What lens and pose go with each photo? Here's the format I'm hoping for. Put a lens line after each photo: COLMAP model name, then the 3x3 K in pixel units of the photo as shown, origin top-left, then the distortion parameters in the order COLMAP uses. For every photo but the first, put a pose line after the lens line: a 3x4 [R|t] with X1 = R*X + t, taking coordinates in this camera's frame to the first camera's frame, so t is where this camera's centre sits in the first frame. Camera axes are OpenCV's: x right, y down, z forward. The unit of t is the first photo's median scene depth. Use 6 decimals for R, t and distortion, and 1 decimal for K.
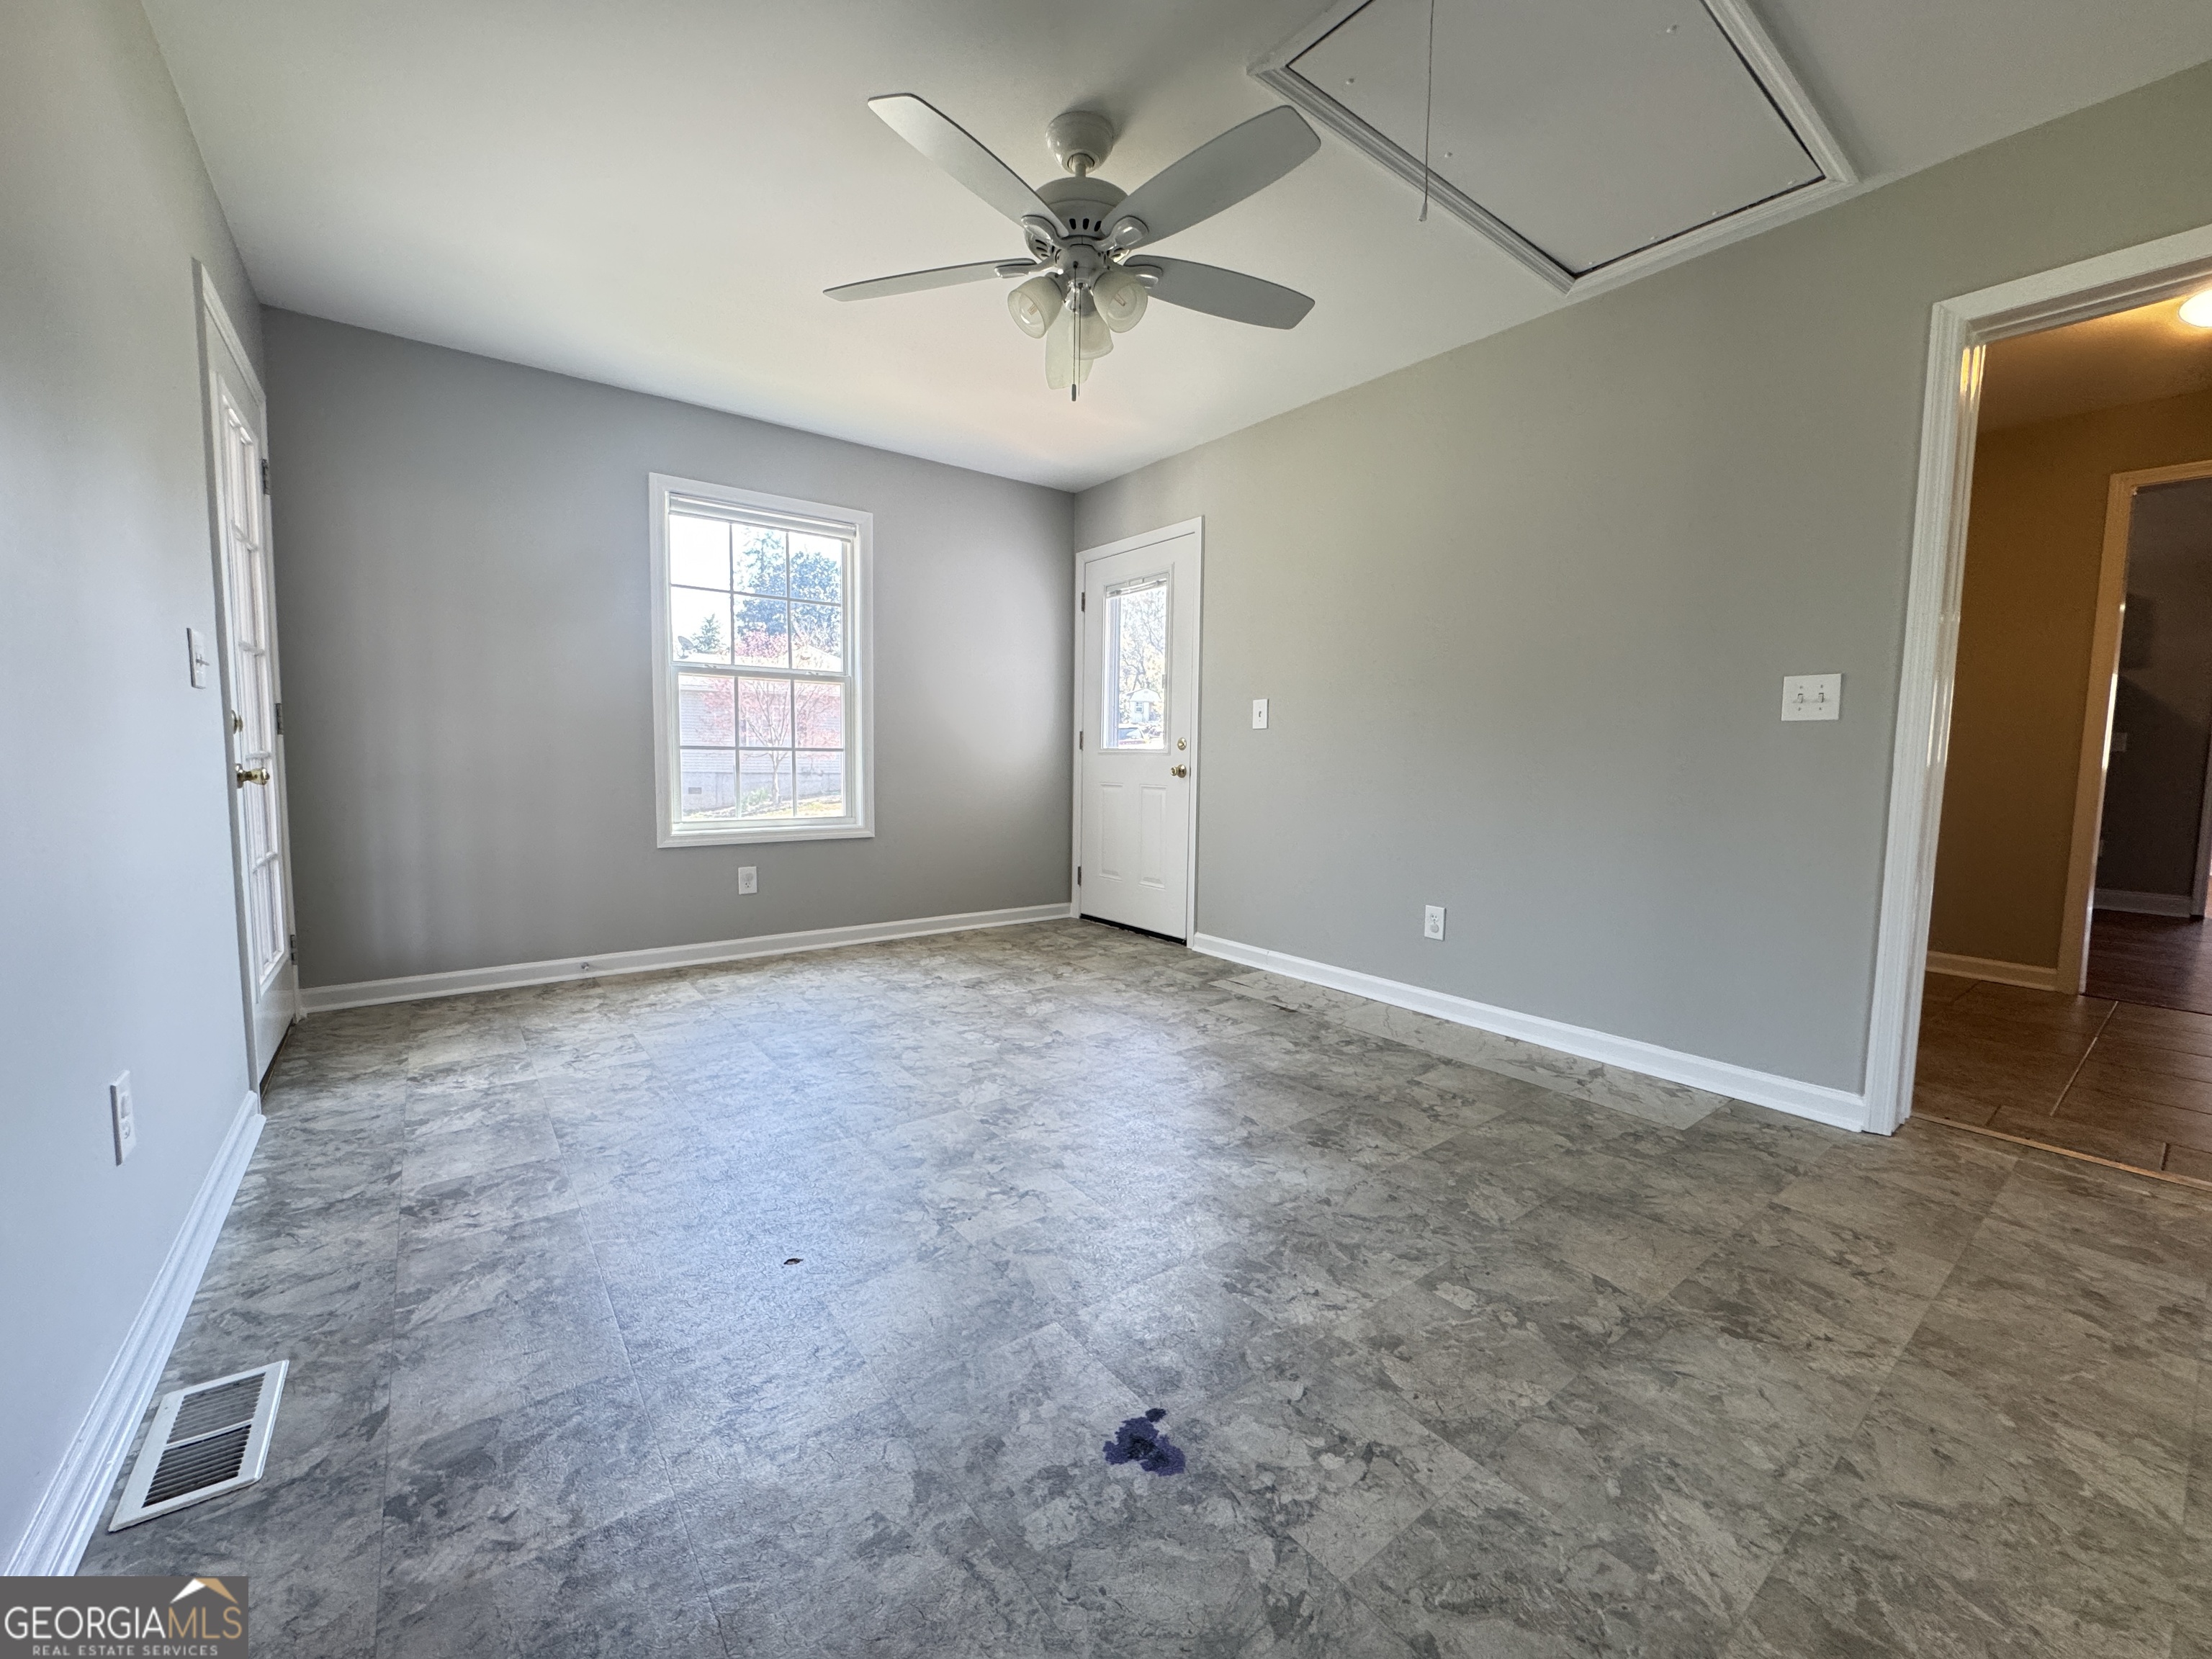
lens RADIAL K [[886.1, 0, 1143.2], [0, 886.1, 846.6], [0, 0, 1]] dist [-0.005898, 0.001452]
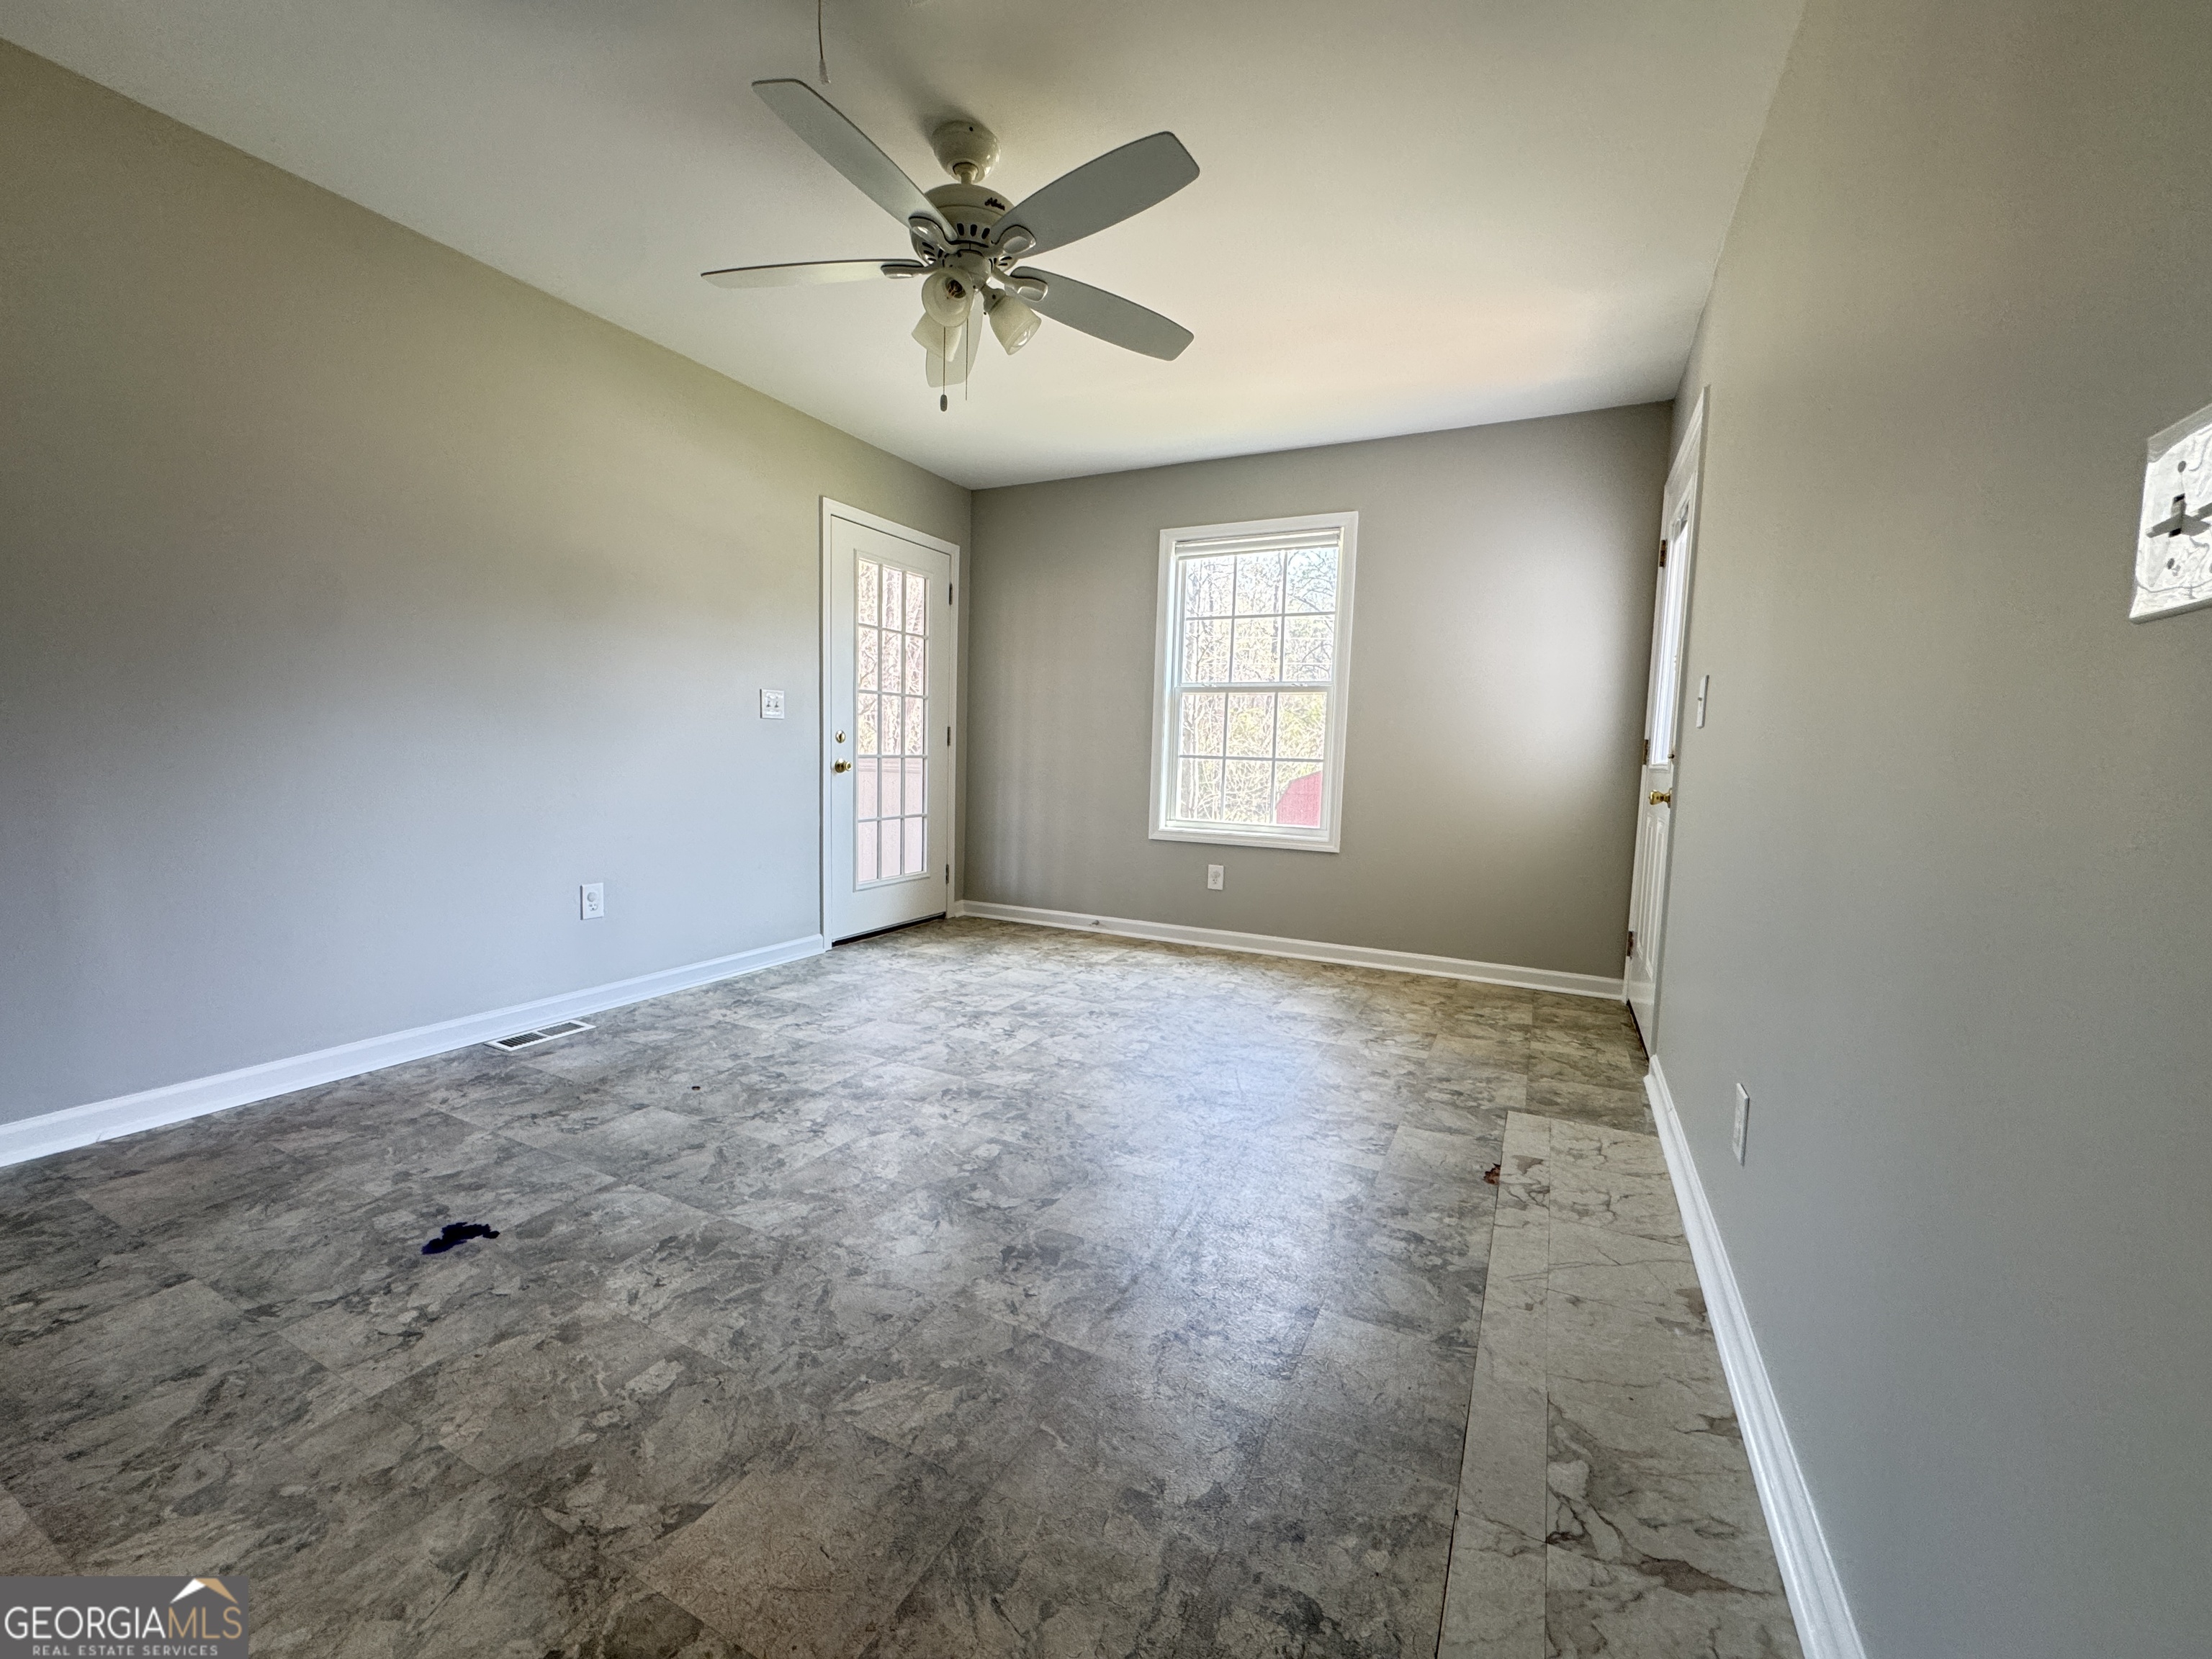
lens RADIAL K [[886.1, 0, 1083.6], [0, 886.1, 871.2], [0, 0, 1]] dist [-0.005898, 0.001452]
pose [[0.410451, 0.120493, -0.903887, 1.039253], [-0.118307, 0.989890, 0.078235, -0.079508], [0.904175, 0.074825, 0.420557, 0.818681]]
